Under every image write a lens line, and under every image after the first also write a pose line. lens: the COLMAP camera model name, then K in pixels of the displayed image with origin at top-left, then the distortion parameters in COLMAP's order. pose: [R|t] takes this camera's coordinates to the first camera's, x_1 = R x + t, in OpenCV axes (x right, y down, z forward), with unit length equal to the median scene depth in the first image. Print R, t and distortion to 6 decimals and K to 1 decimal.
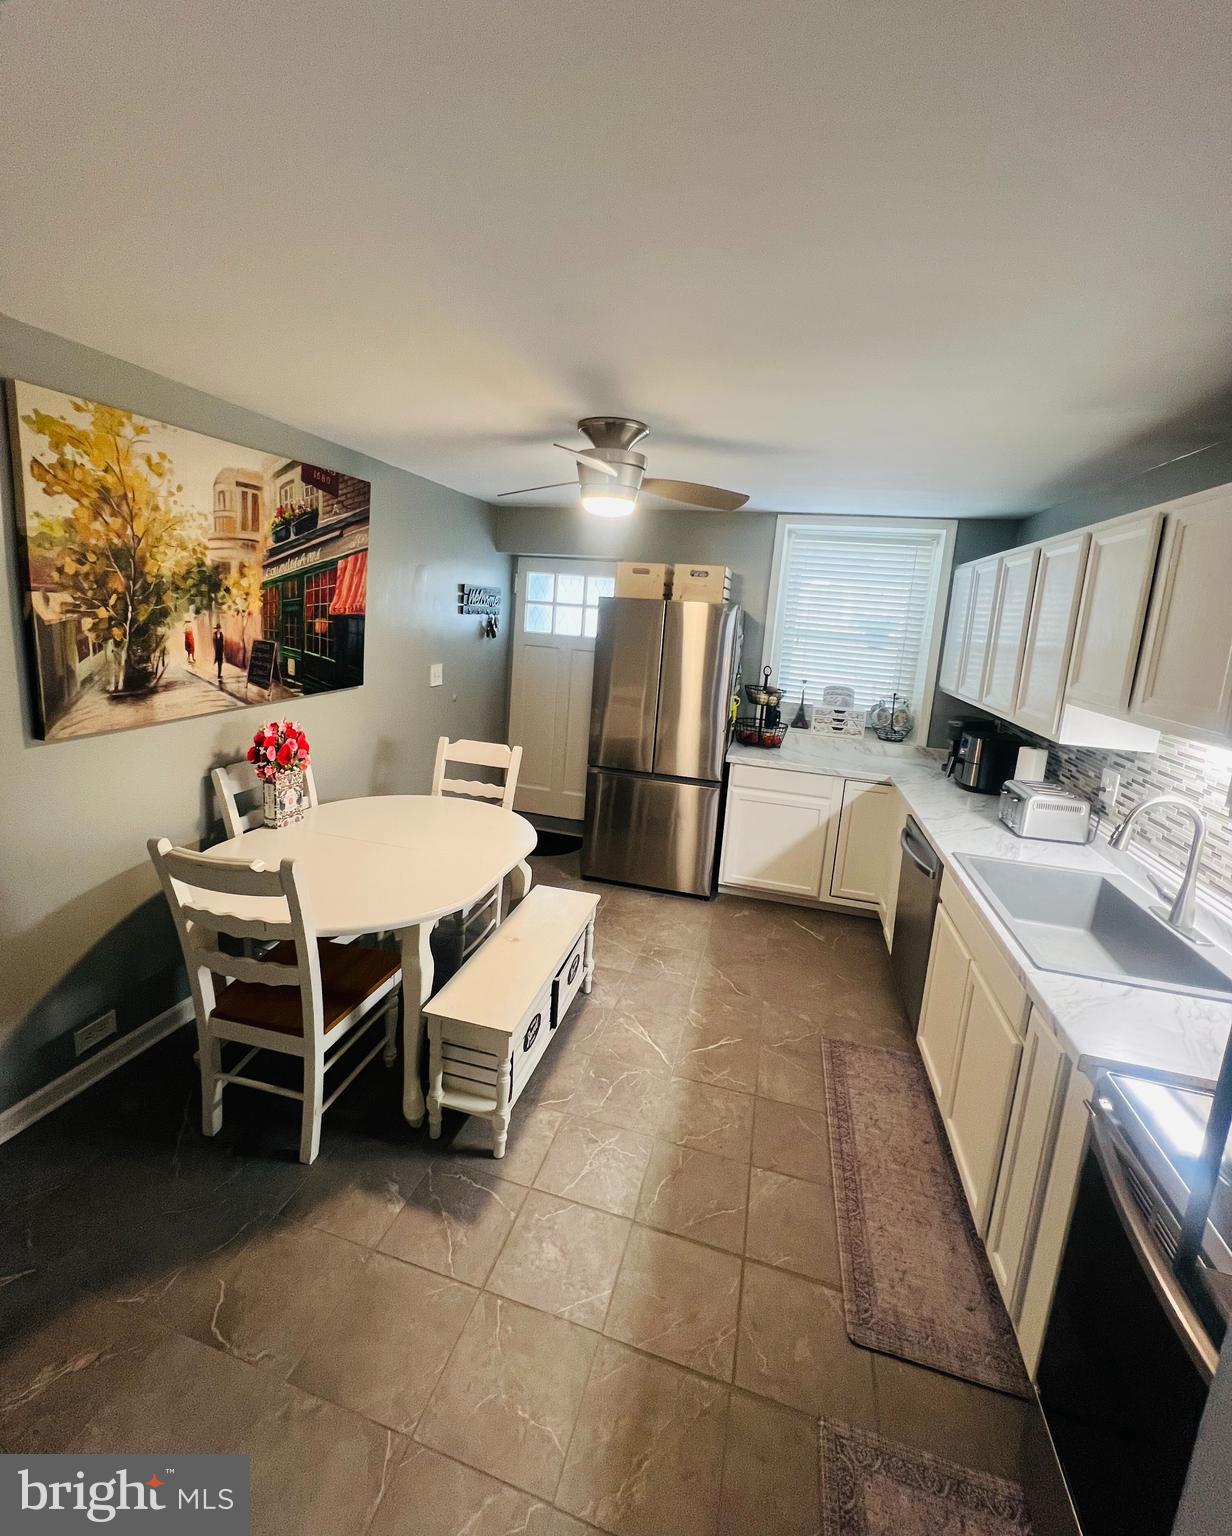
lens RADIAL K [[648.0, 0, 602.7], [0, 648.0, 714.2], [0, 0, 1]] dist [-0.003187, -0.000074]
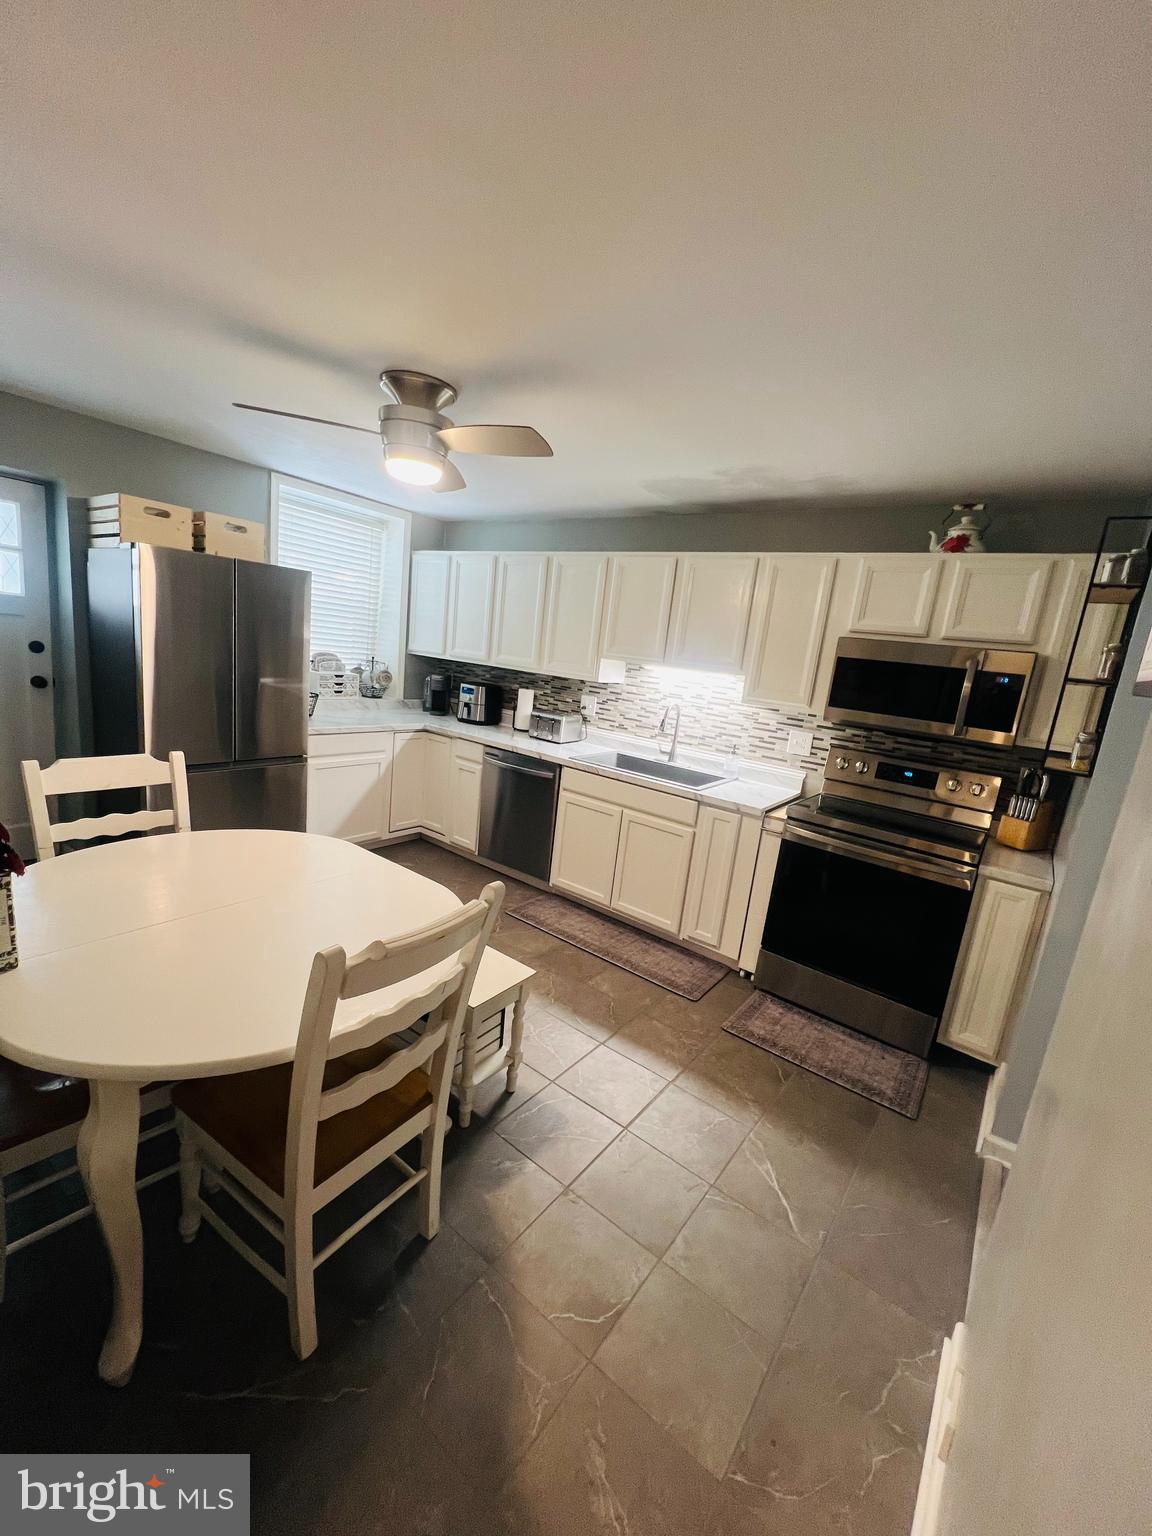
lens RADIAL K [[610.6, 0, 576.6], [0, 610.6, 768.4], [0, 0, 1]] dist [-0.003488, 0.000589]
pose [[0.377156, -0.209283, 0.902194, -0.579016], [0.063956, 0.977694, 0.200060, -0.041170], [-0.923939, -0.017753, 0.382128, 0.303660]]
